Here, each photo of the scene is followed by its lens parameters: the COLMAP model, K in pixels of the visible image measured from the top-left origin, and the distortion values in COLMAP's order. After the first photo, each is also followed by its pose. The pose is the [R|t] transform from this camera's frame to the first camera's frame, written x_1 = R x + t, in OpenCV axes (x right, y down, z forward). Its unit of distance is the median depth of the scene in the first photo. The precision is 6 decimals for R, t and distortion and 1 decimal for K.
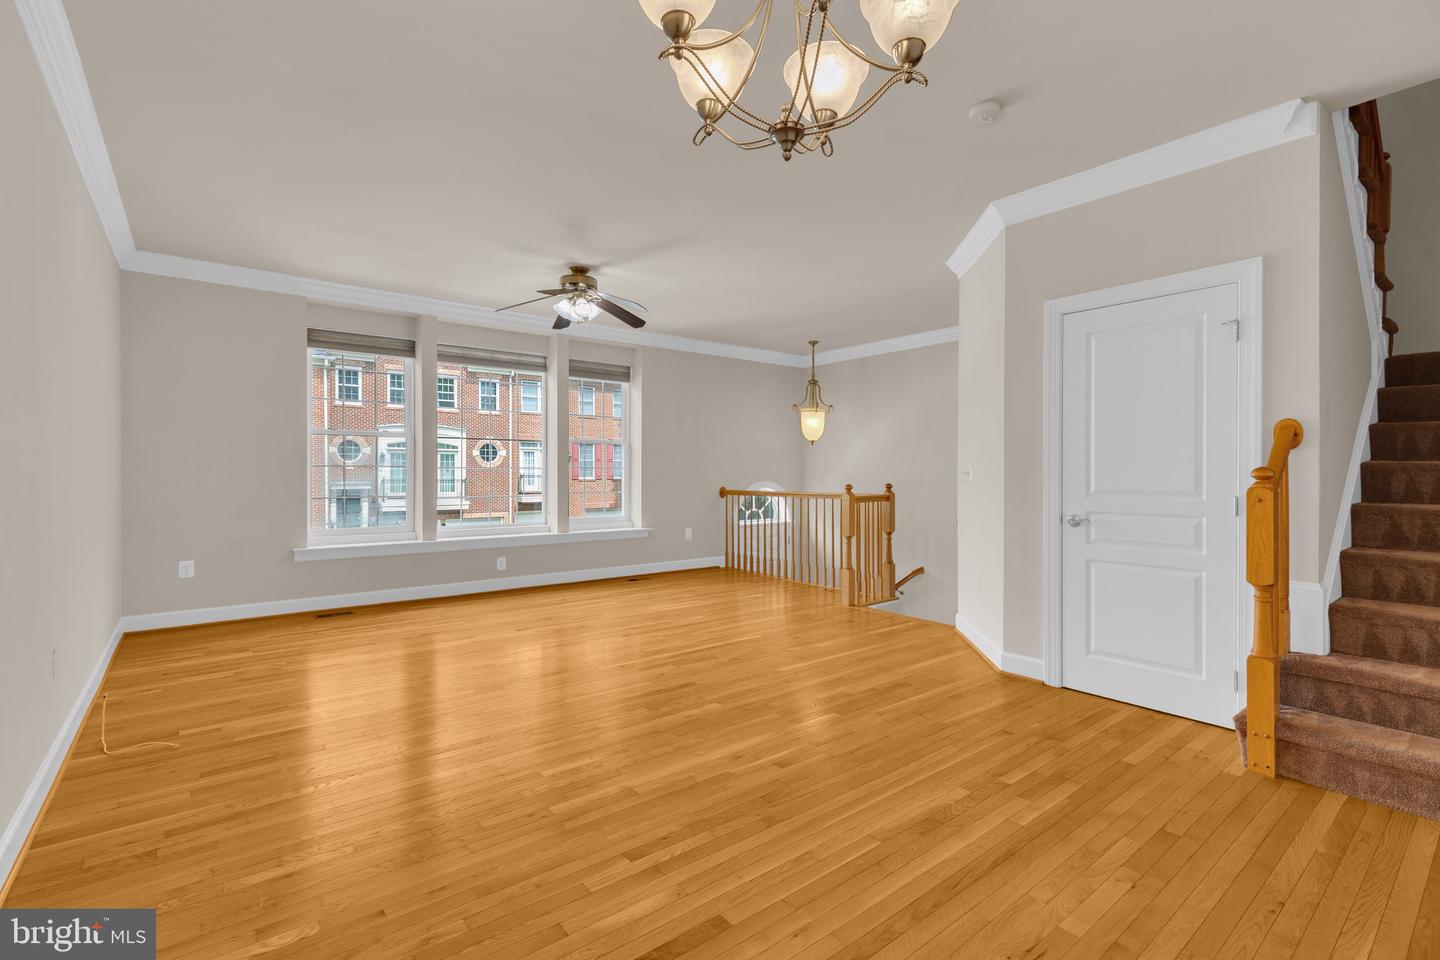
lens RADIAL K [[686.1, 0, 695.5], [0, 686.1, 475.2], [0, 0, 1]] dist [0.000784, -0.000548]
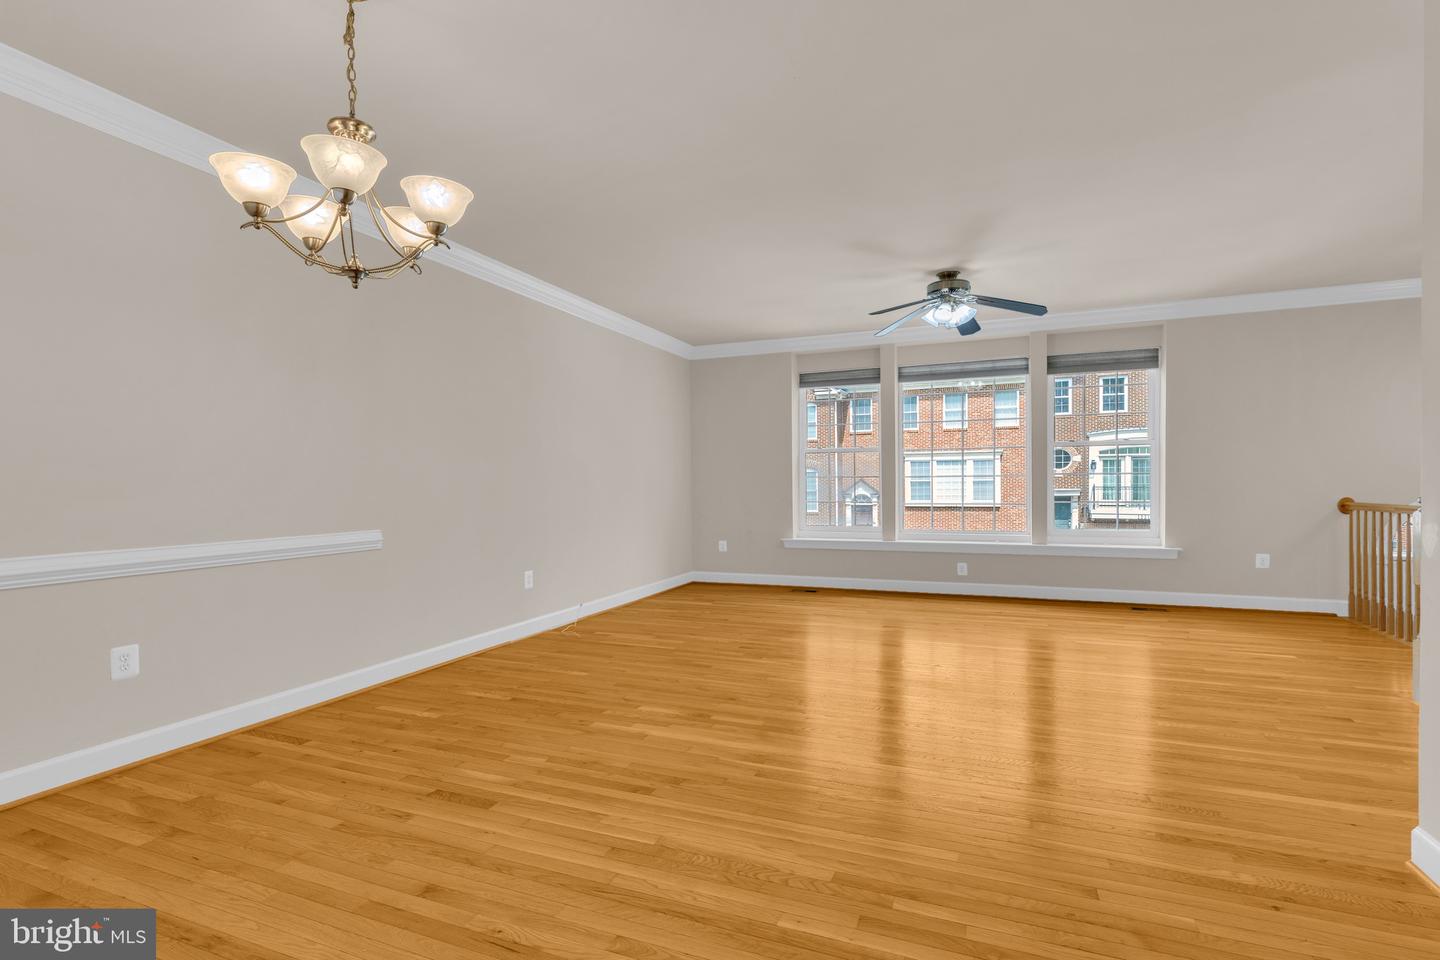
lens RADIAL K [[645.8, 0, 714.8], [0, 645.8, 485.4], [0, 0, 1]] dist [0.005277, -0.000162]
pose [[0.508389, -0.003222, -0.861121, 0.365655], [0.006862, 0.999976, 0.000309, 0.000912], [0.861100, -0.006067, 0.508400, 0.188998]]
